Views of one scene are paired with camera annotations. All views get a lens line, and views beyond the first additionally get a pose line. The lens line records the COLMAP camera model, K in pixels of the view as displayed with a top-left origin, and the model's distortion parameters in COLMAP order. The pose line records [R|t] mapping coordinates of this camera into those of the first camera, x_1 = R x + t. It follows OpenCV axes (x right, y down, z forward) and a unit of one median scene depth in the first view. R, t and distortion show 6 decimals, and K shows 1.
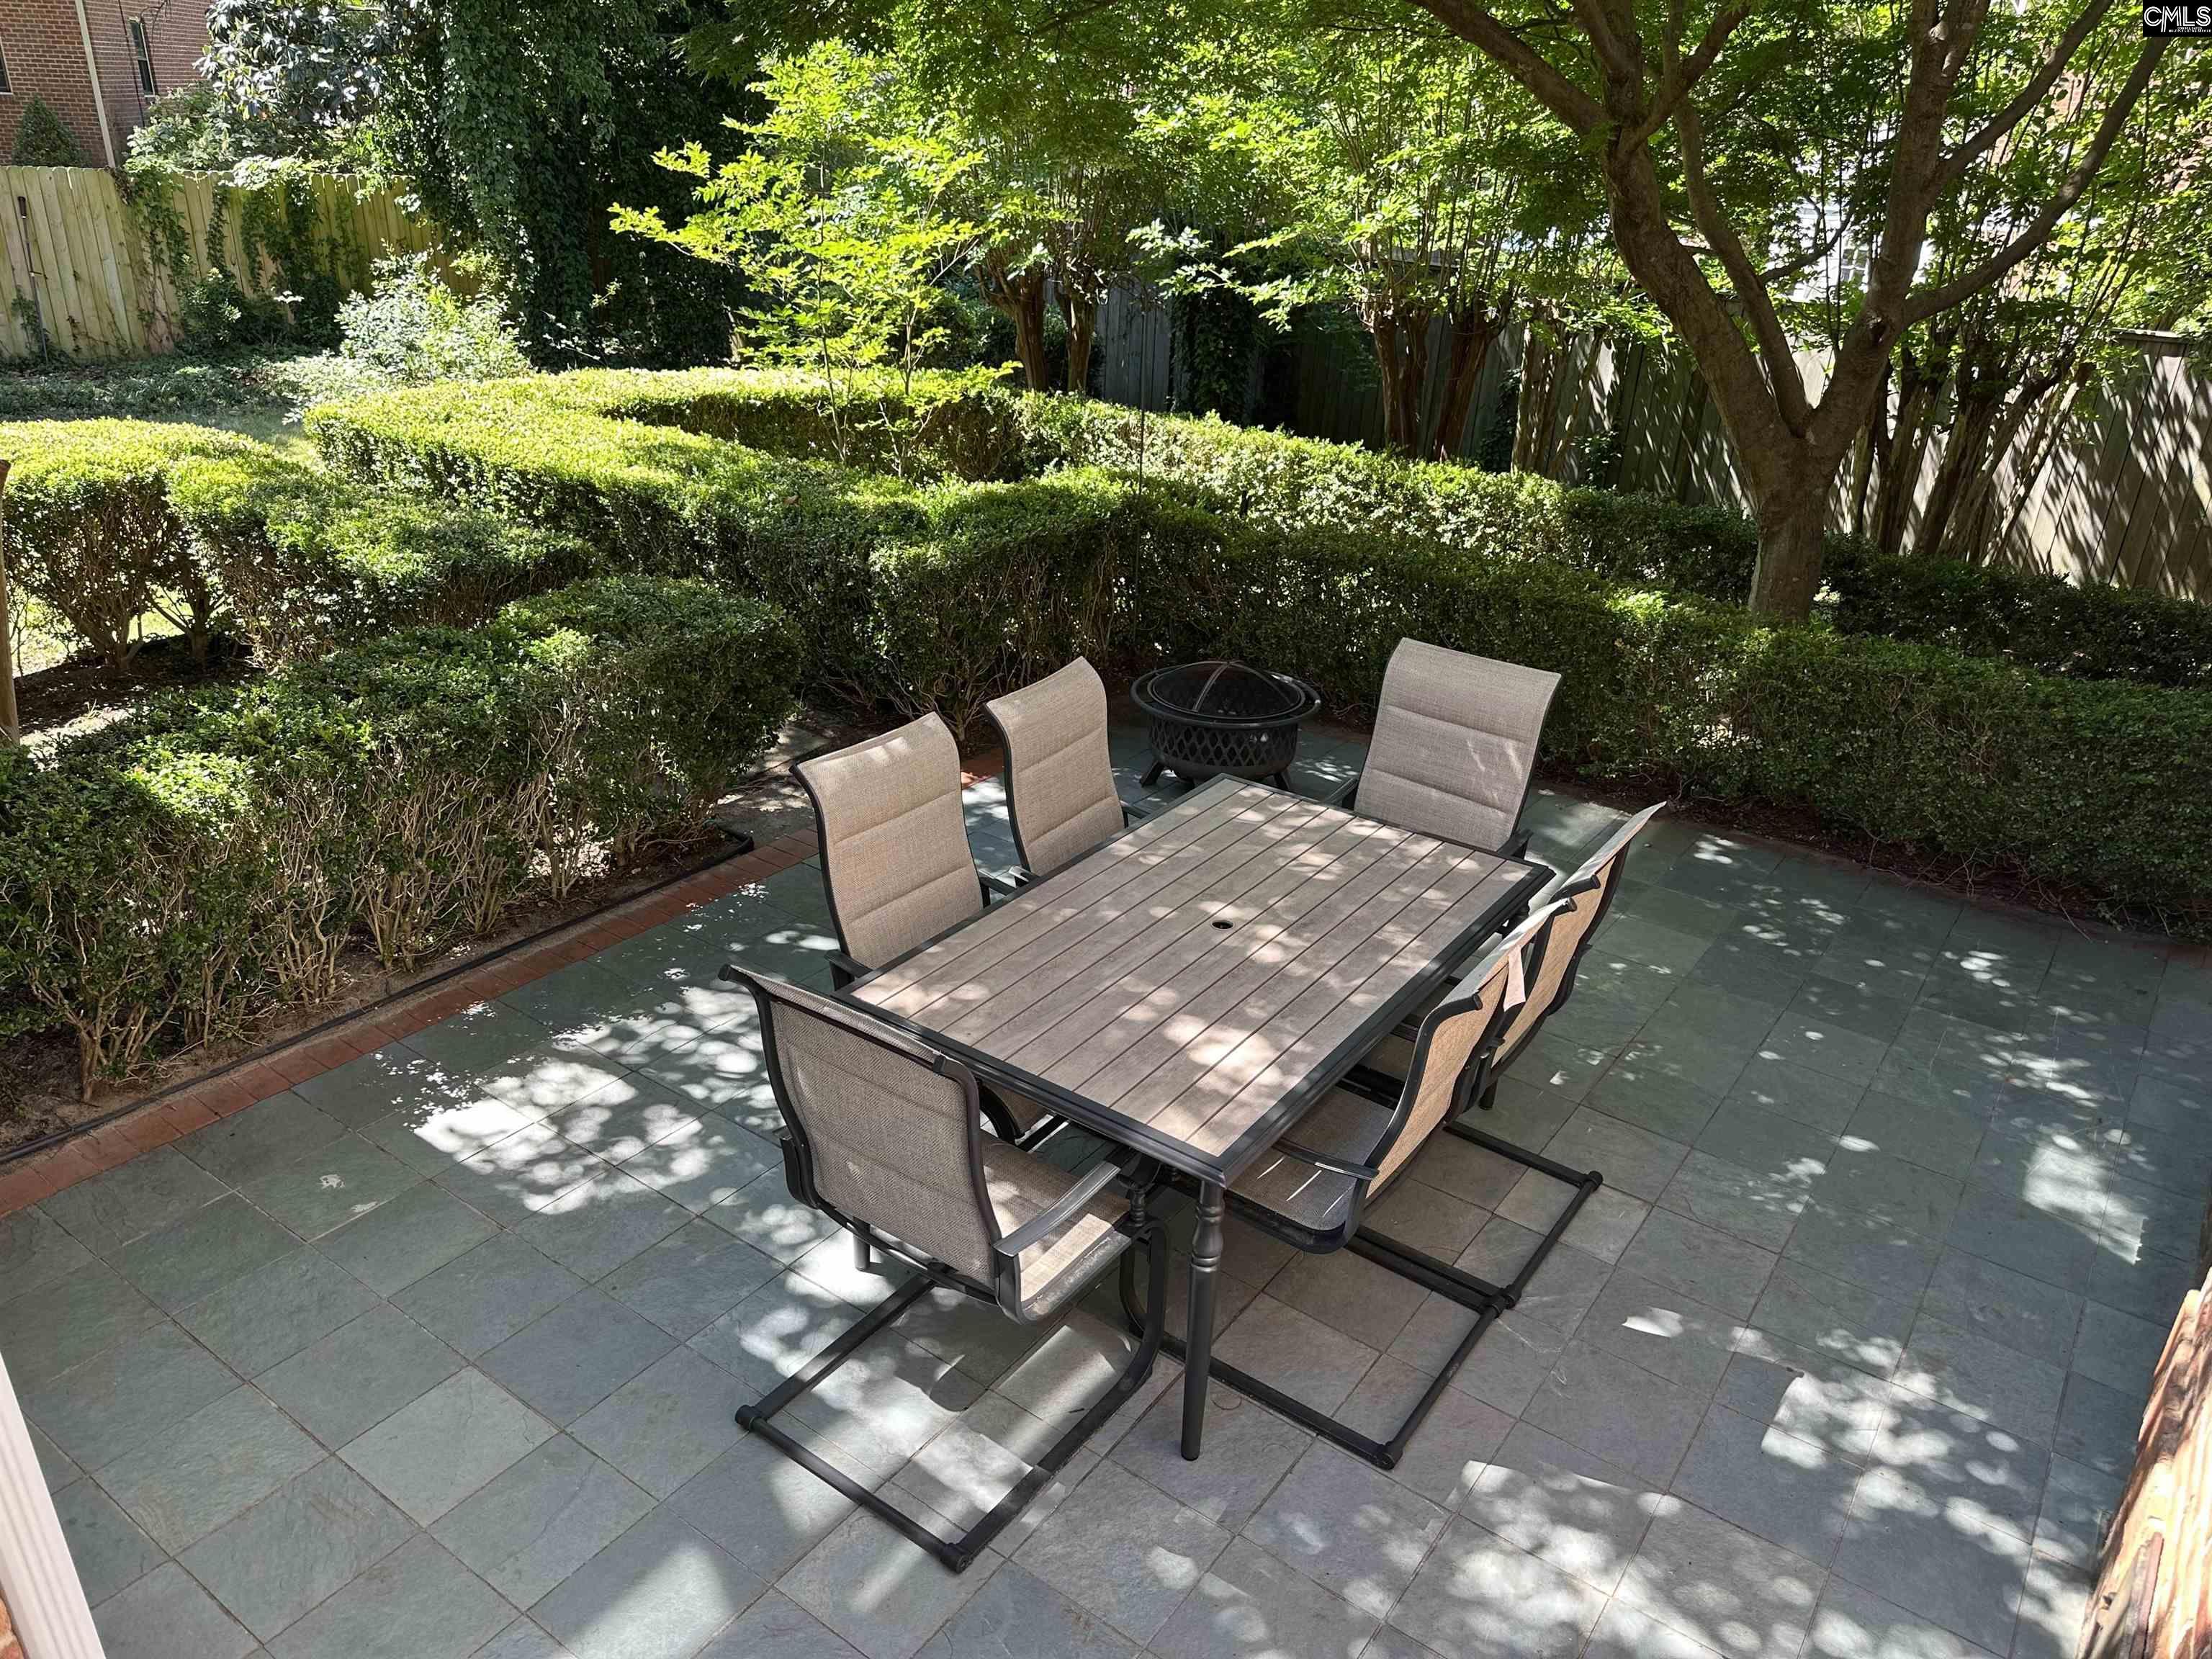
lens RADIAL K [[1568.9, 0, 1098.9], [0, 1568.9, 831.8], [0, 0, 1]] dist [-0.004183, -0.012621]
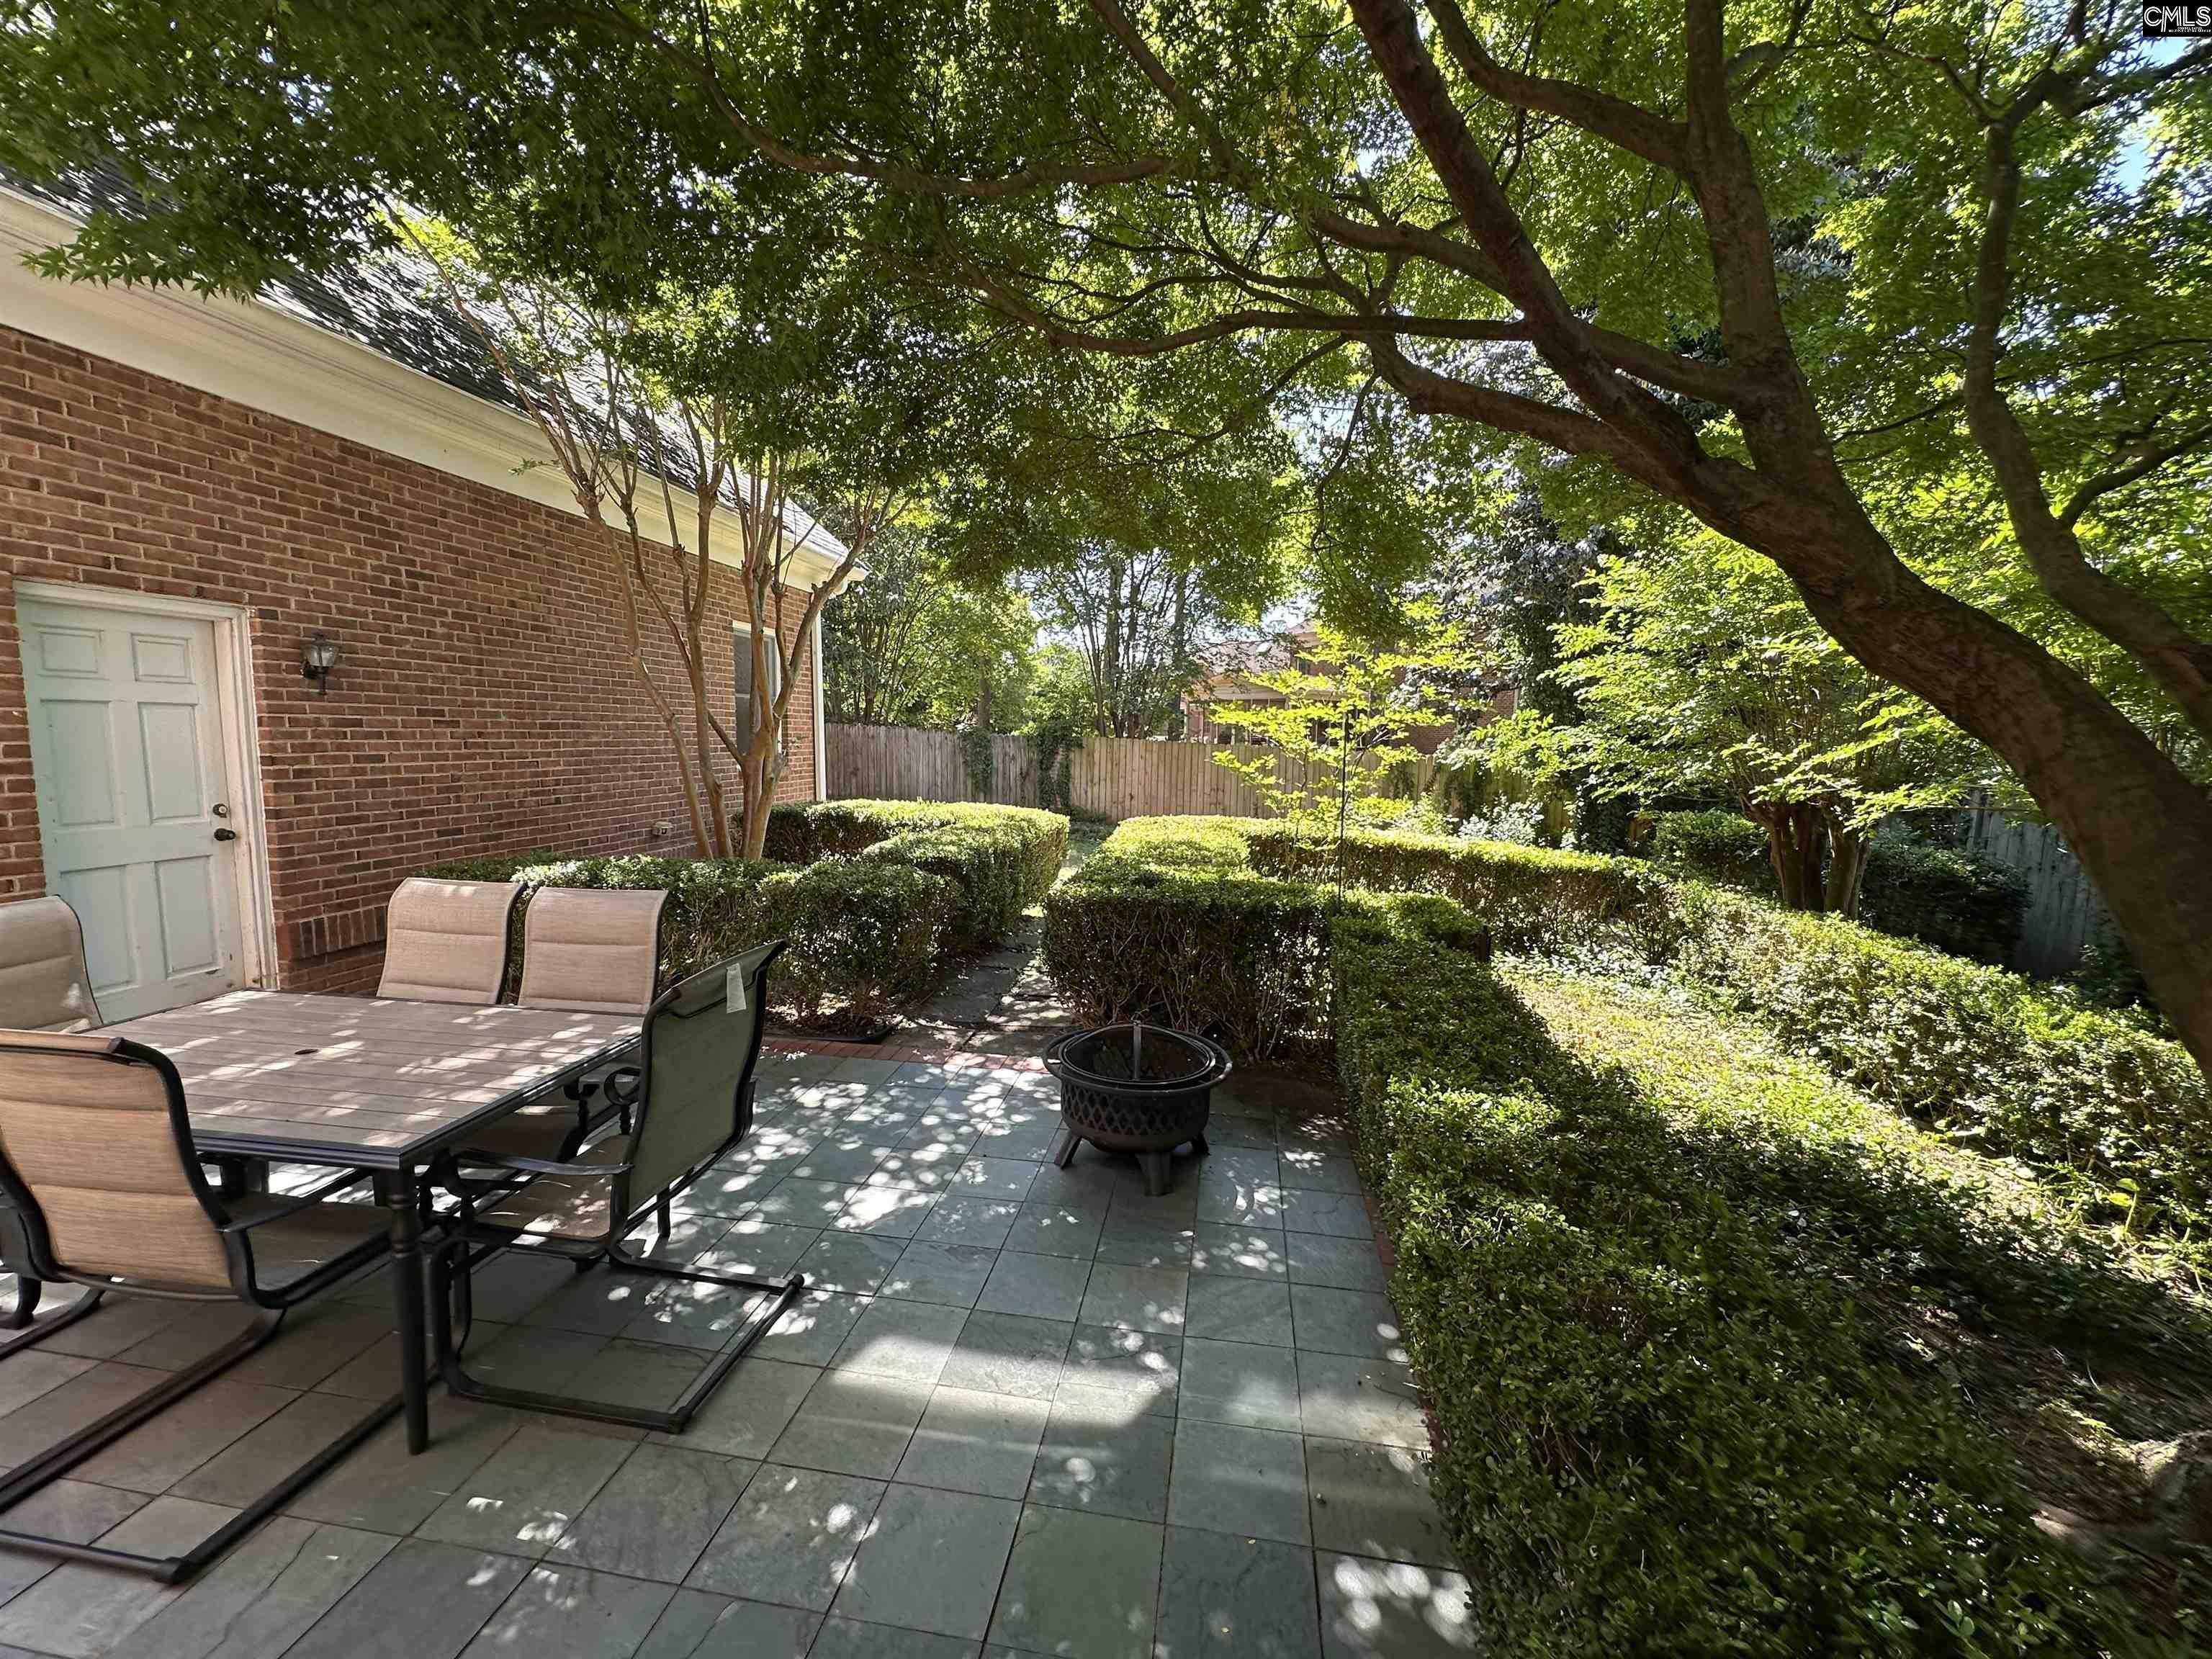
lens RADIAL K [[889.3, 0, 1107.3], [0, 889.3, 834.1], [0, 0, 1]] dist [-0.002404, 0.000174]
pose [[0.465168, 0.069618, -0.882481, 0.811435], [-0.371654, 0.920145, -0.123314, -0.202775], [0.803425, 0.385339, 0.453896, 0.951737]]
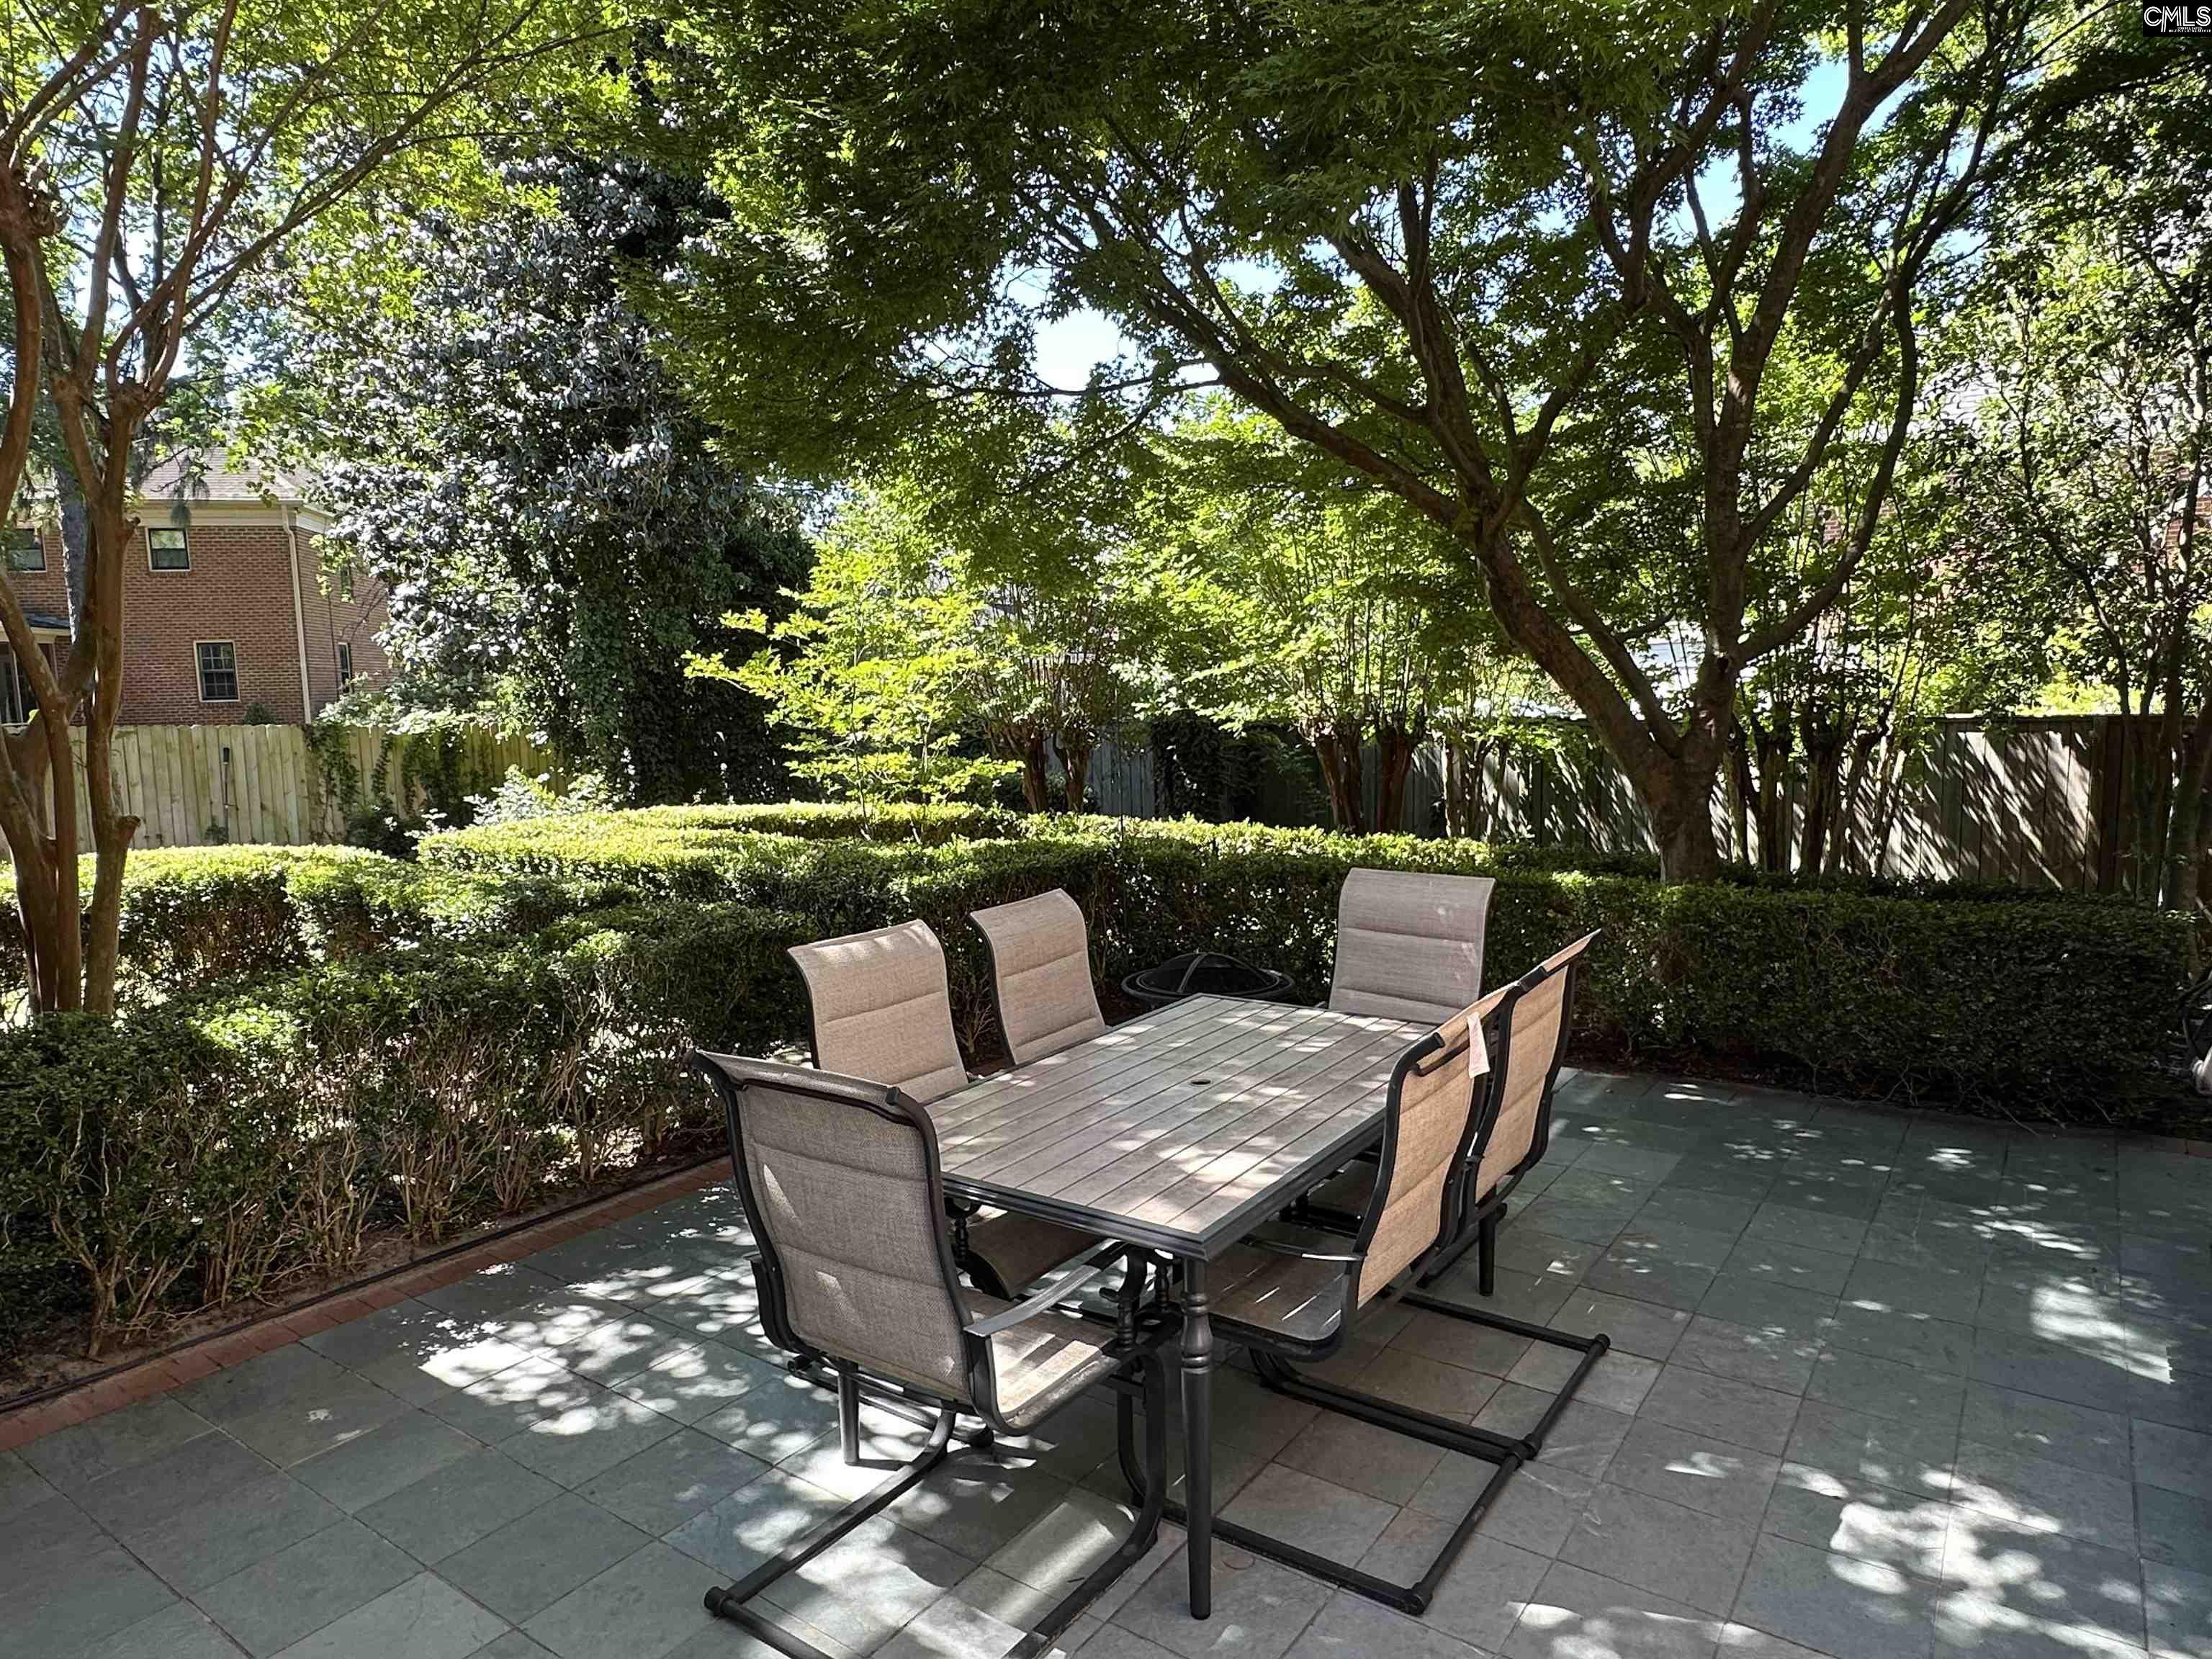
lens RADIAL K [[1346.6, 0, 1109.4], [0, 1346.6, 825.4], [0, 0, 1]] dist [-0.023972, 0.008995]
pose [[0.997949, -0.063941, 0.003166, 0.023246], [0.061593, 0.945462, -0.319857, 0.152272], [0.017458, 0.319396, 0.947460, 0.085287]]
